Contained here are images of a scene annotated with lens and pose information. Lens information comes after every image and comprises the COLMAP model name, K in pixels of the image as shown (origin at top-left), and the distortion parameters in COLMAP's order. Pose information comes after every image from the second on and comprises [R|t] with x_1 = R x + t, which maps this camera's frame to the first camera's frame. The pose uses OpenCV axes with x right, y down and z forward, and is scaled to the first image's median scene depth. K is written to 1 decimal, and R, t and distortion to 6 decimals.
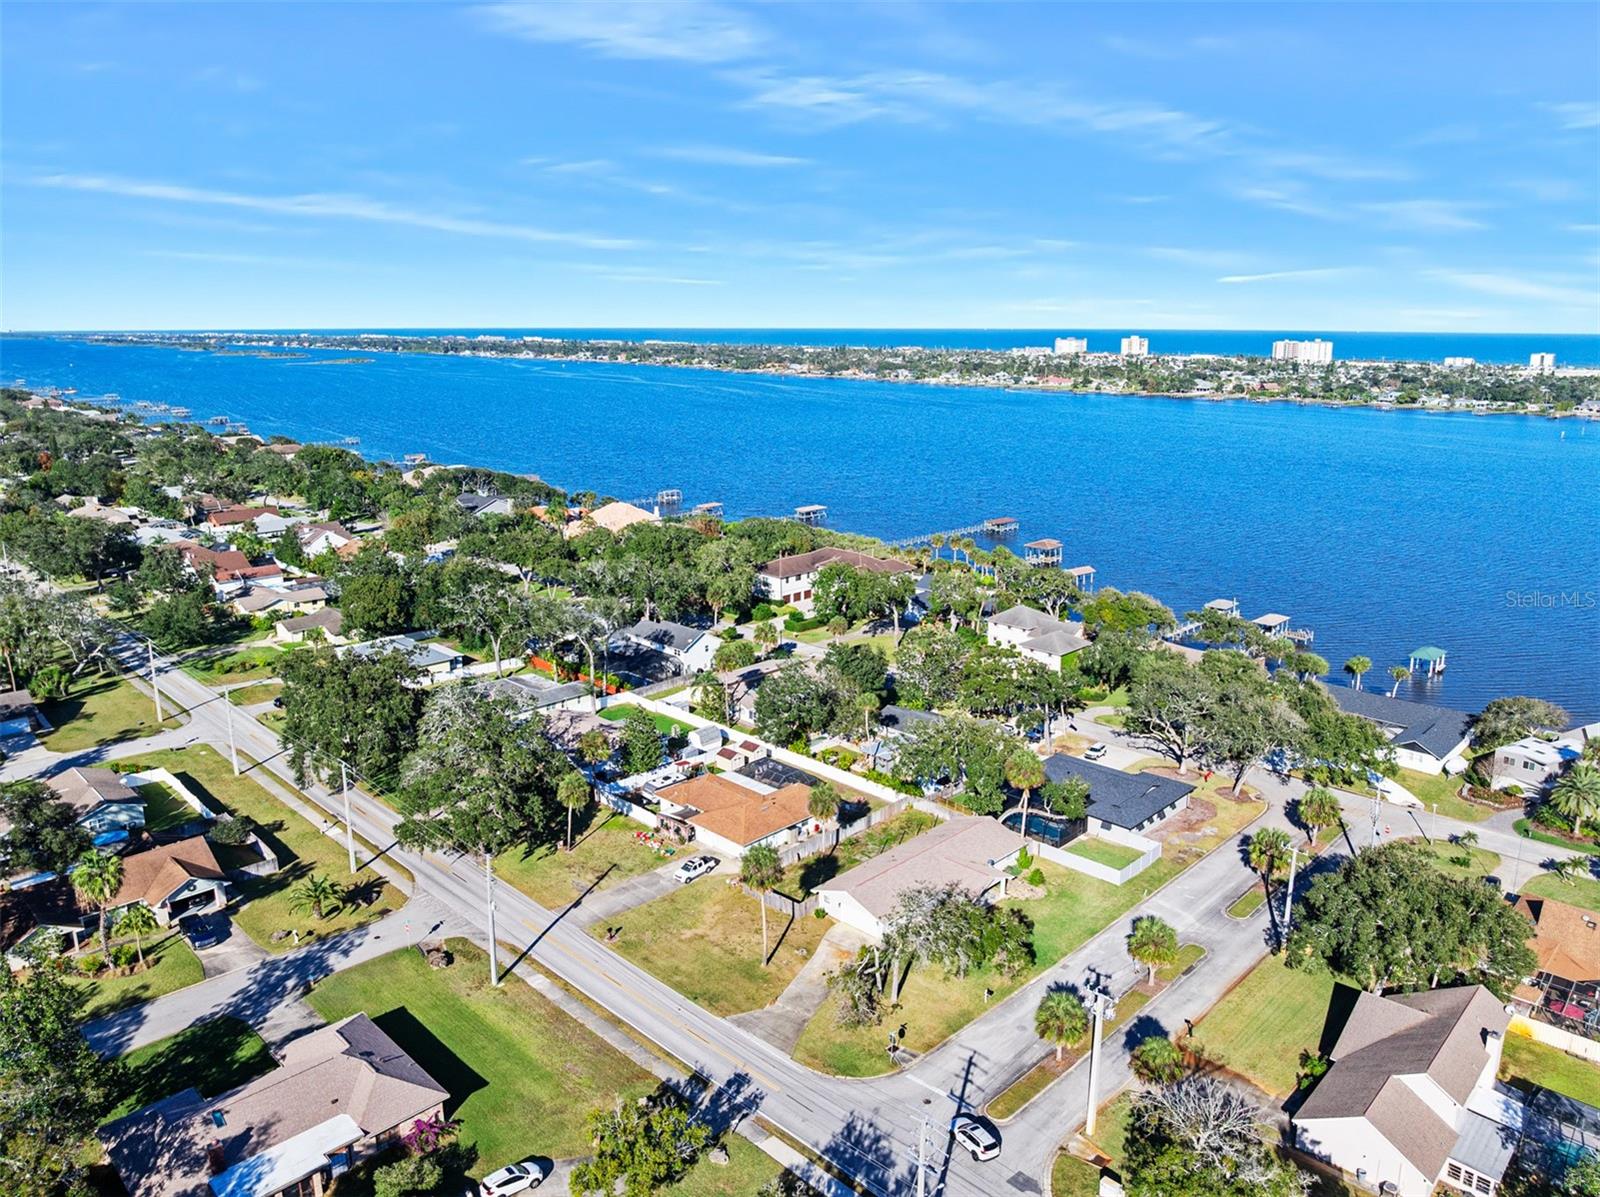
lens RADIAL K [[1113.7, 0, 822.5], [0, 1113.7, 600.1], [0, 0, 1]] dist [-0.033824, -0.004443]
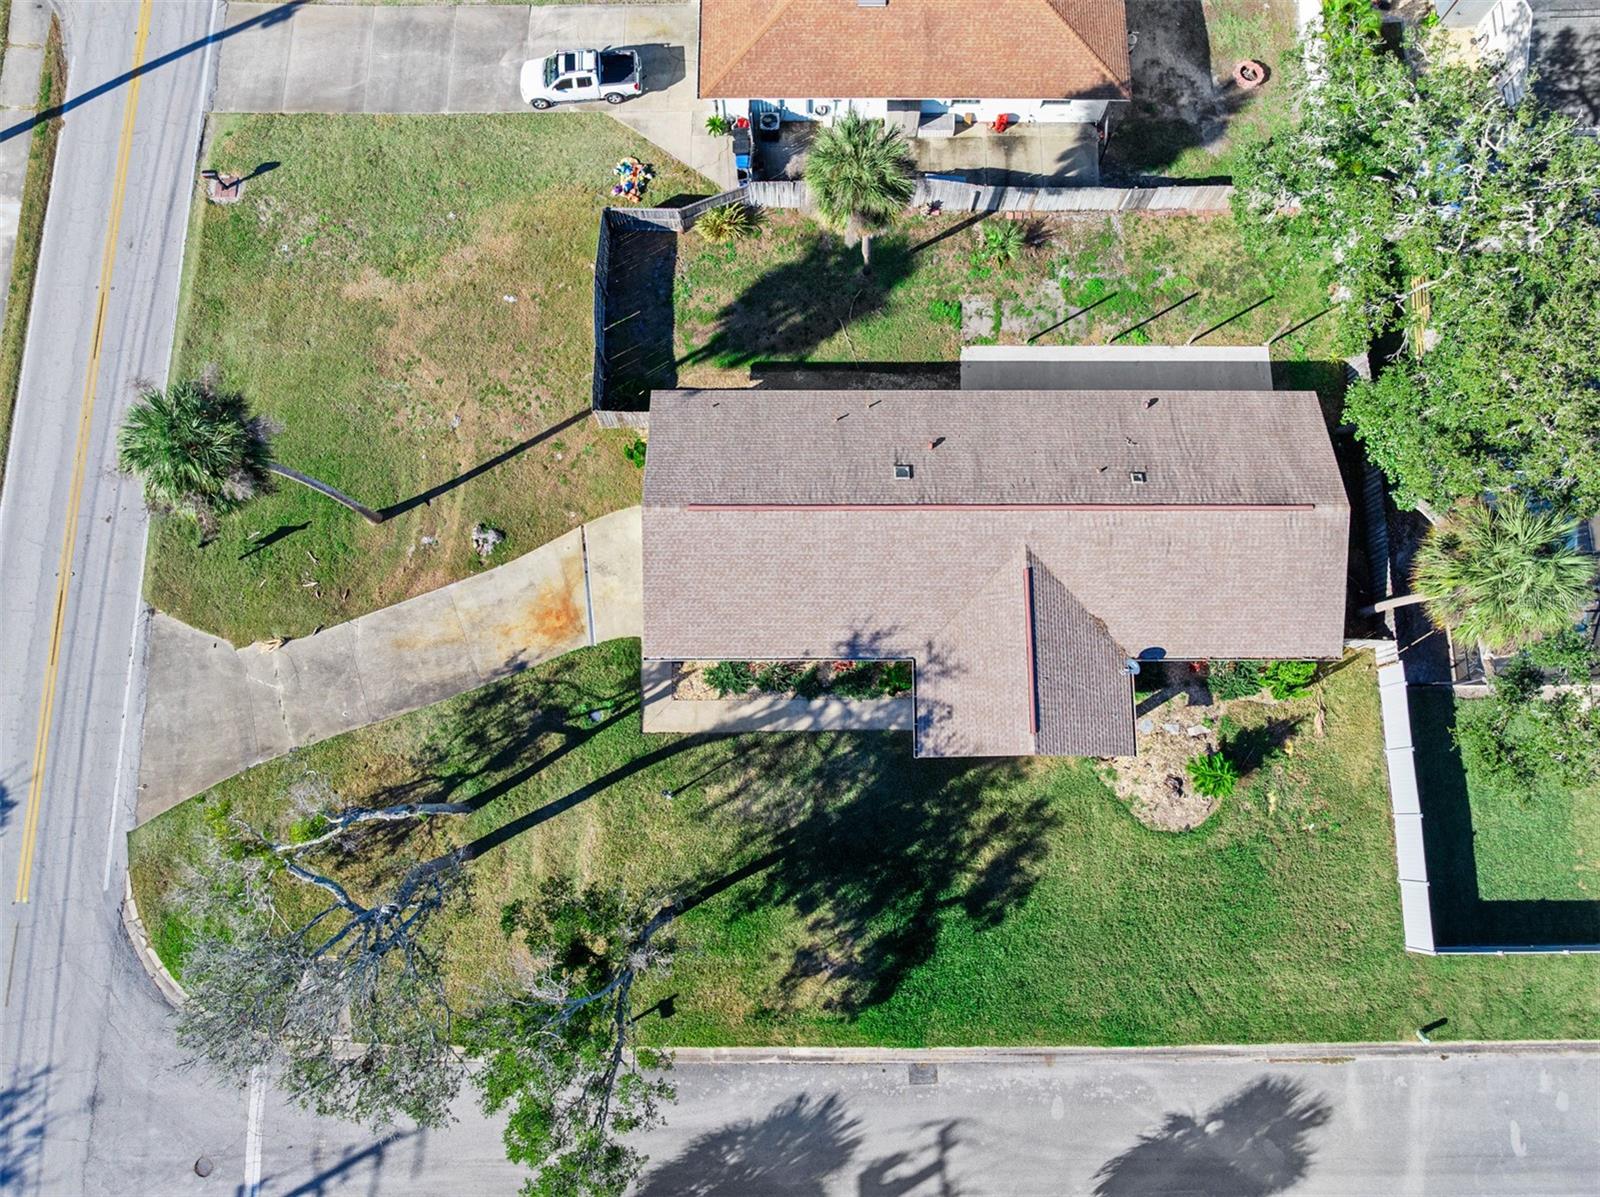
lens RADIAL K [[1122.4, 0, 808.4], [0, 1122.4, 559.7], [0, 0, 1]] dist [-0.025388, -0.002242]
pose [[0.689239, 0.708027, -0.153781, 0.093740], [-0.167261, 0.362002, 0.917049, -0.049218], [0.704964, -0.606344, 0.367931, 0.684383]]
